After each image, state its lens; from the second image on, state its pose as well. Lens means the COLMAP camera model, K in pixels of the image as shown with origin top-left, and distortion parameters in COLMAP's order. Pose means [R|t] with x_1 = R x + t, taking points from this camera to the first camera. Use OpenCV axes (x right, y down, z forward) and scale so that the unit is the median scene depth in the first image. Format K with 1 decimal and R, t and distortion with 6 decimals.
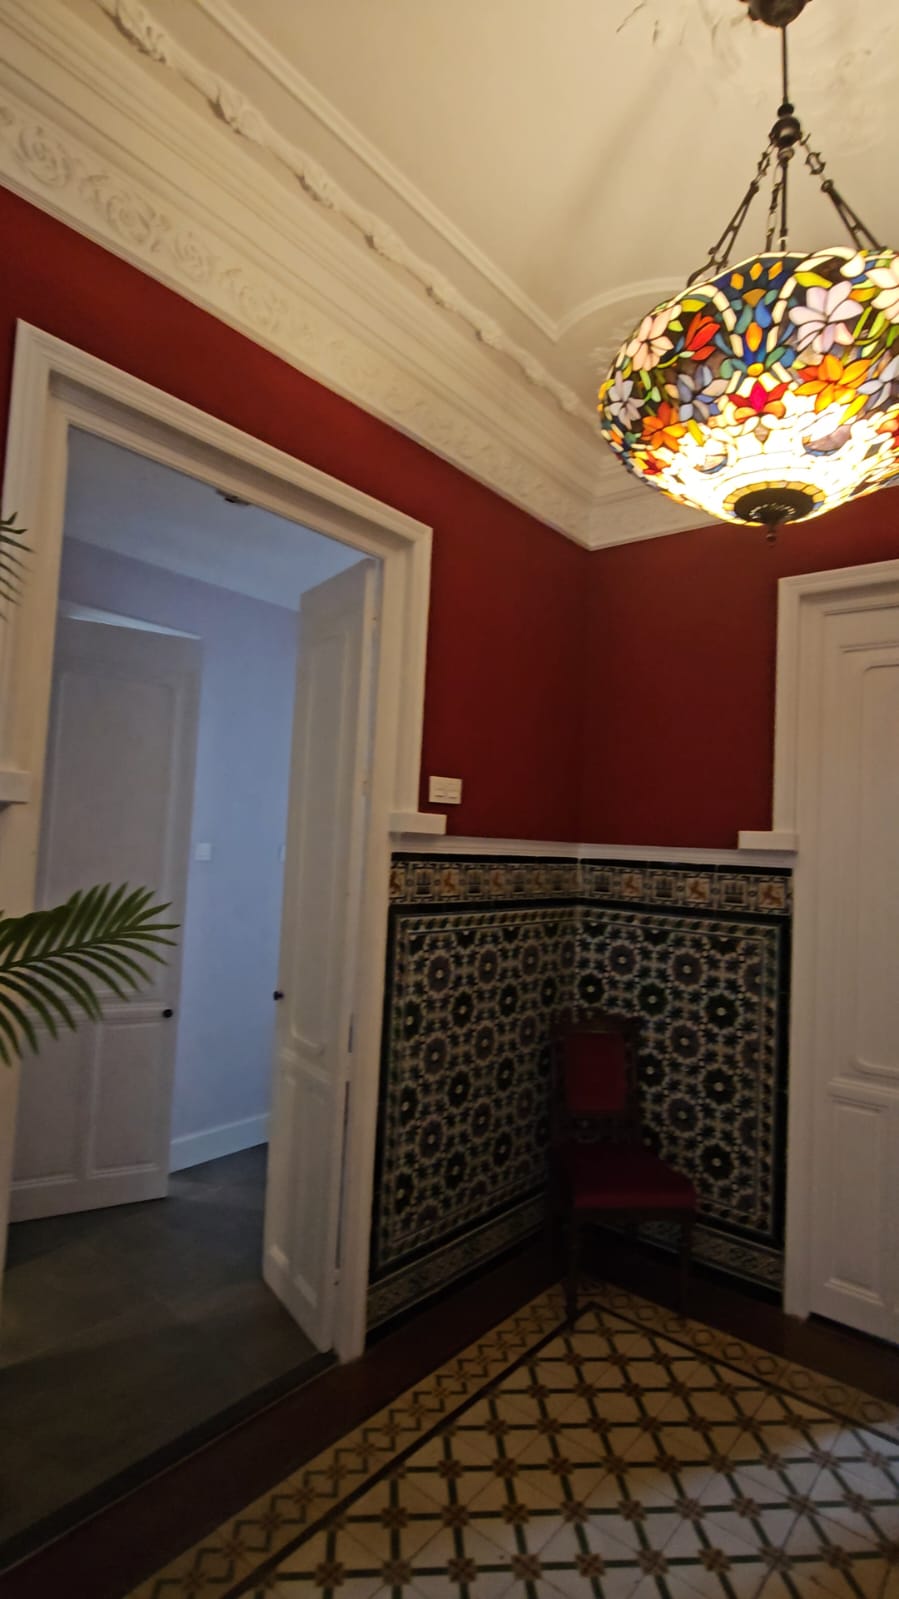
lens RADIAL K [[796.8, 0, 446.9], [0, 796.8, 798.7], [0, 0, 1]] dist [-0.001084, -0.000019]
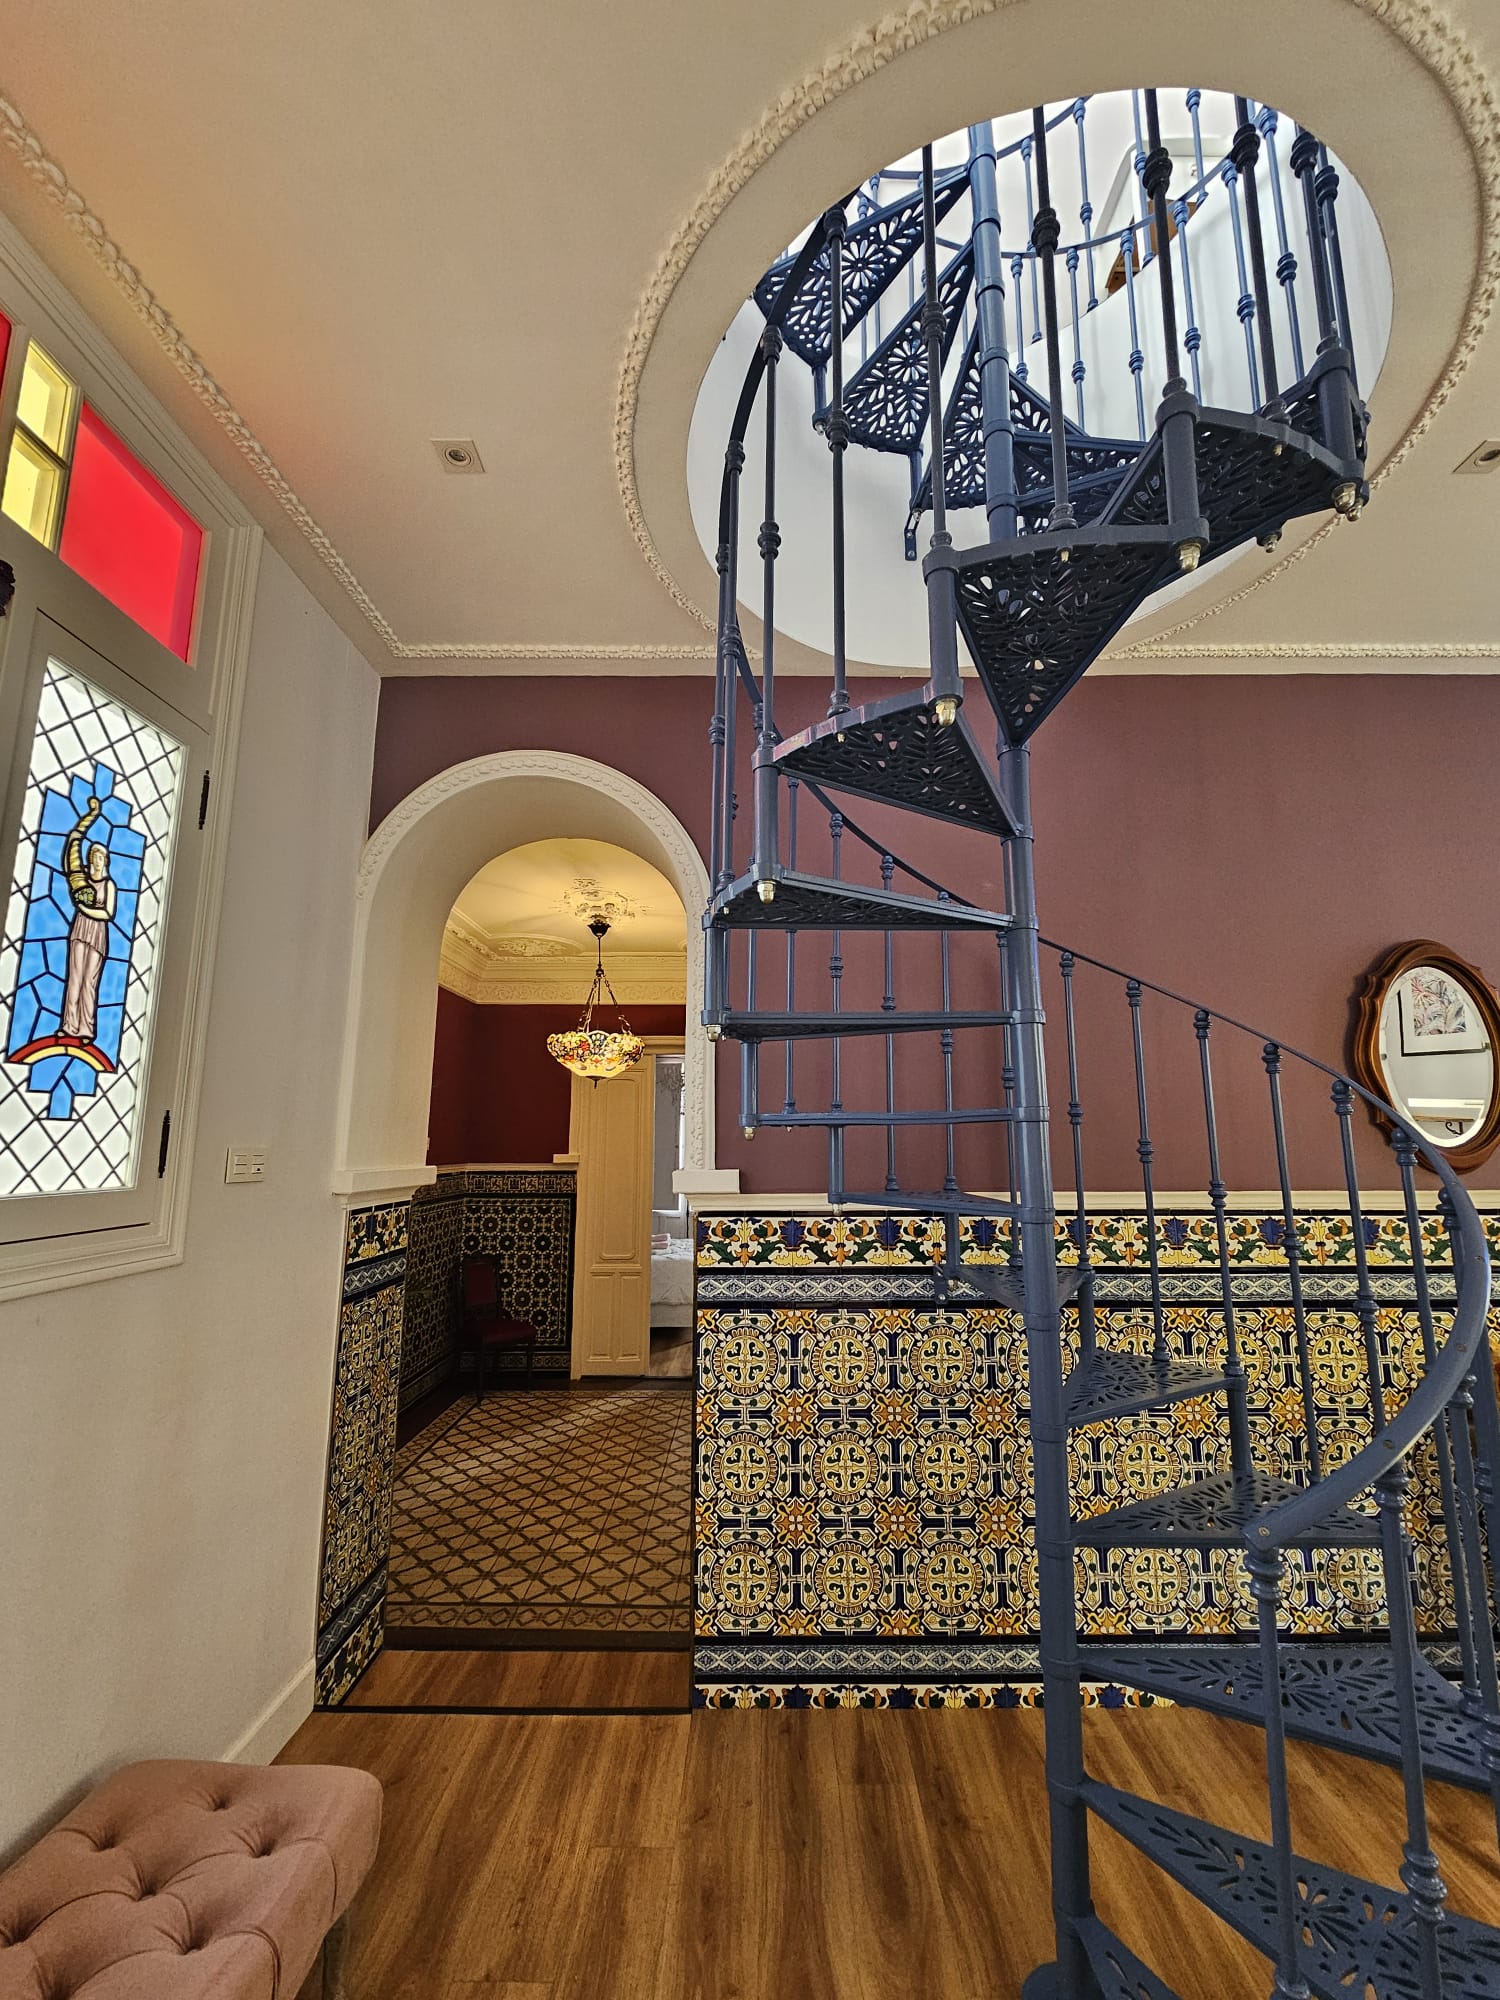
lens RADIAL K [[823.7, 0, 753.2], [0, 823.7, 1002.7], [0, 0, 1]] dist [0.000443, 0.000013]
pose [[0.771308, 0.055732, 0.634017, -0.624915], [-0.000097, 0.996169, -0.087449, -0.166929], [-0.636461, 0.067389, 0.768359, -1.030879]]
